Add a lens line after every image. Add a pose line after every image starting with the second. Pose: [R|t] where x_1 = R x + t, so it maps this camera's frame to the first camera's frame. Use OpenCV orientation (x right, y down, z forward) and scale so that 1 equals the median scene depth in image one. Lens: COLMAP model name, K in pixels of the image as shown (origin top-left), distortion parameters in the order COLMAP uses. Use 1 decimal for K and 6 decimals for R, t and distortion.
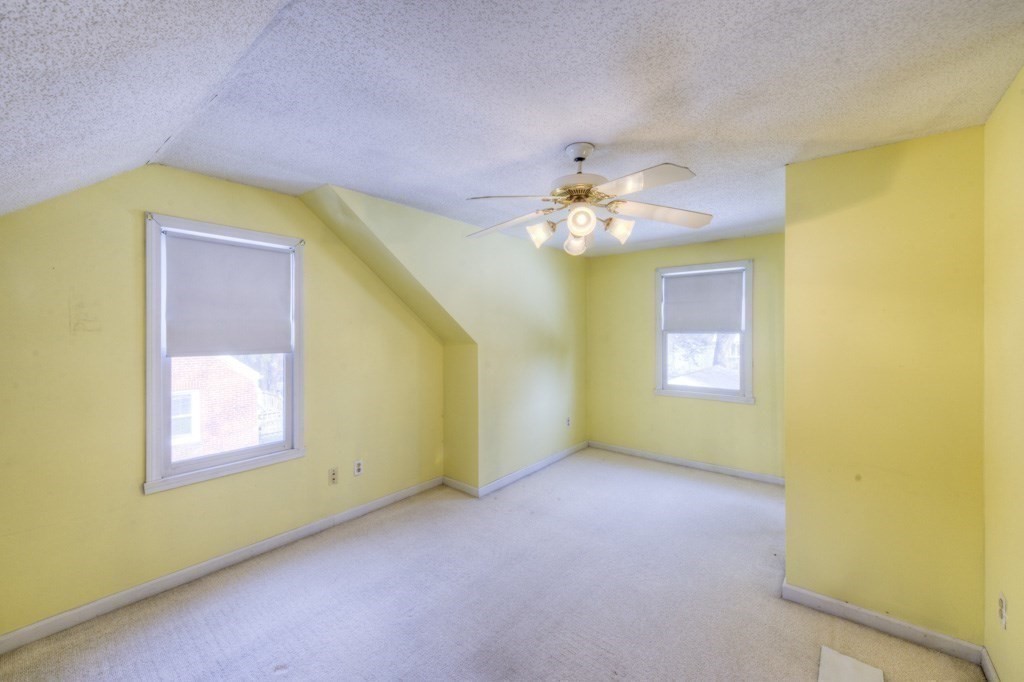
lens RADIAL K [[417.9, 0, 511.6], [0, 417.9, 335.7], [0, 0, 1]] dist [-0.000767, -0.000556]
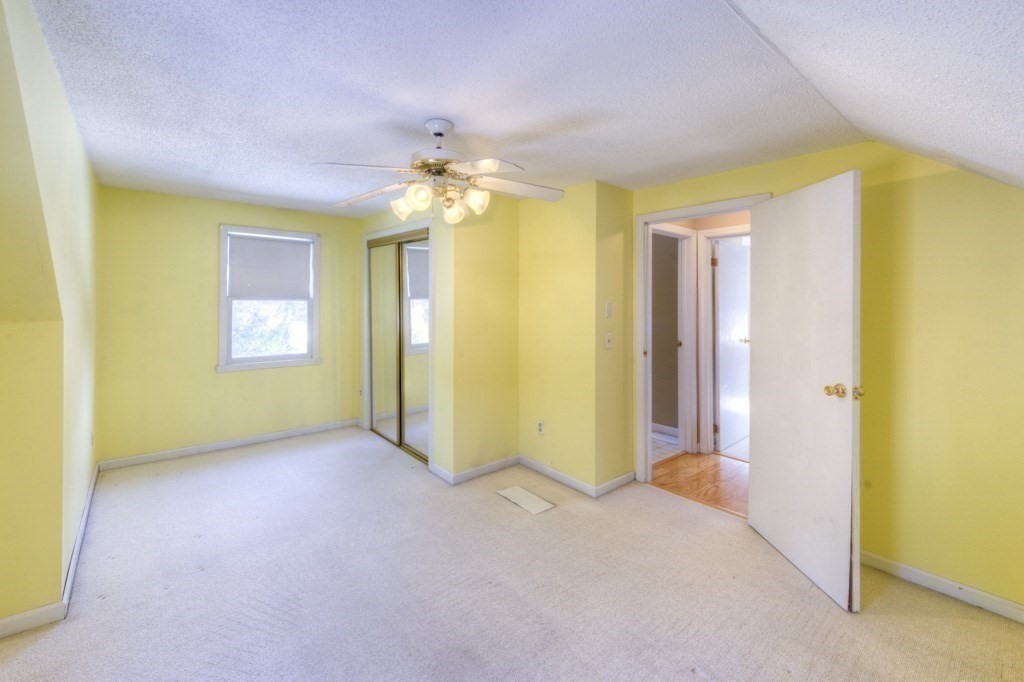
lens RADIAL K [[411.6, 0, 481.6], [0, 411.6, 301.2], [0, 0, 1]] dist [-0.000682, -0.000211]
pose [[0.207323, 0.005132, 0.978259, -0.525091], [-0.000090, 0.999986, -0.005227, 0.001600], [-0.978273, 0.000996, 0.207320, 0.443269]]
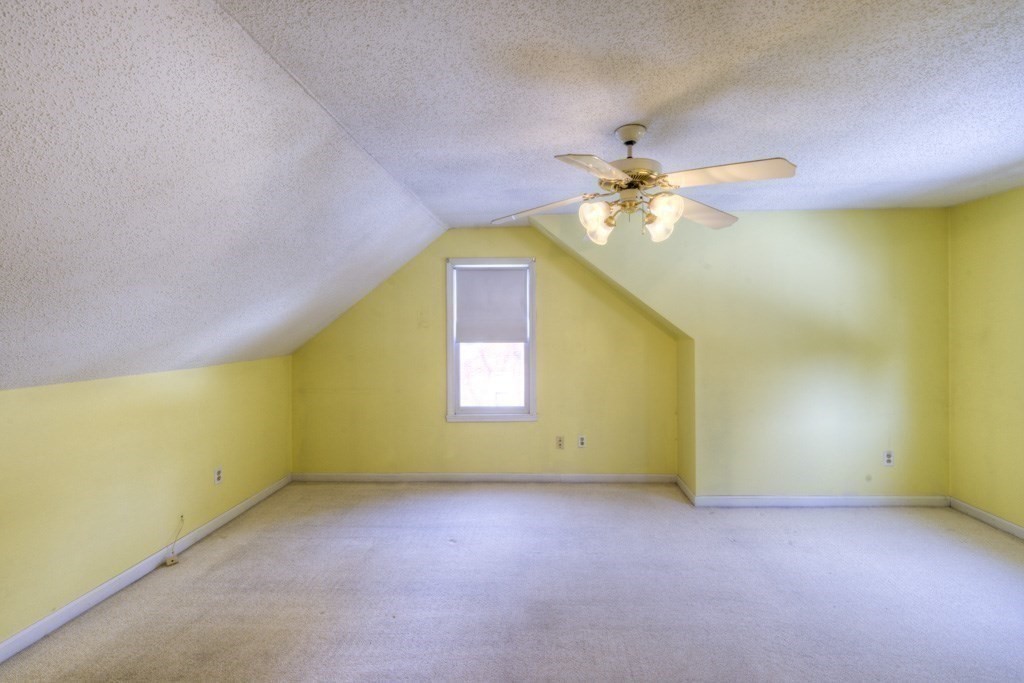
lens RADIAL K [[417.9, 0, 511.6], [0, 417.9, 336.2], [0, 0, 1]] dist [-0.000767, -0.000556]
pose [[0.581376, 0.018061, -0.813434, 0.494303], [-0.001725, 0.999779, 0.020965, -0.008008], [0.813633, -0.010786, 0.581279, 0.155402]]
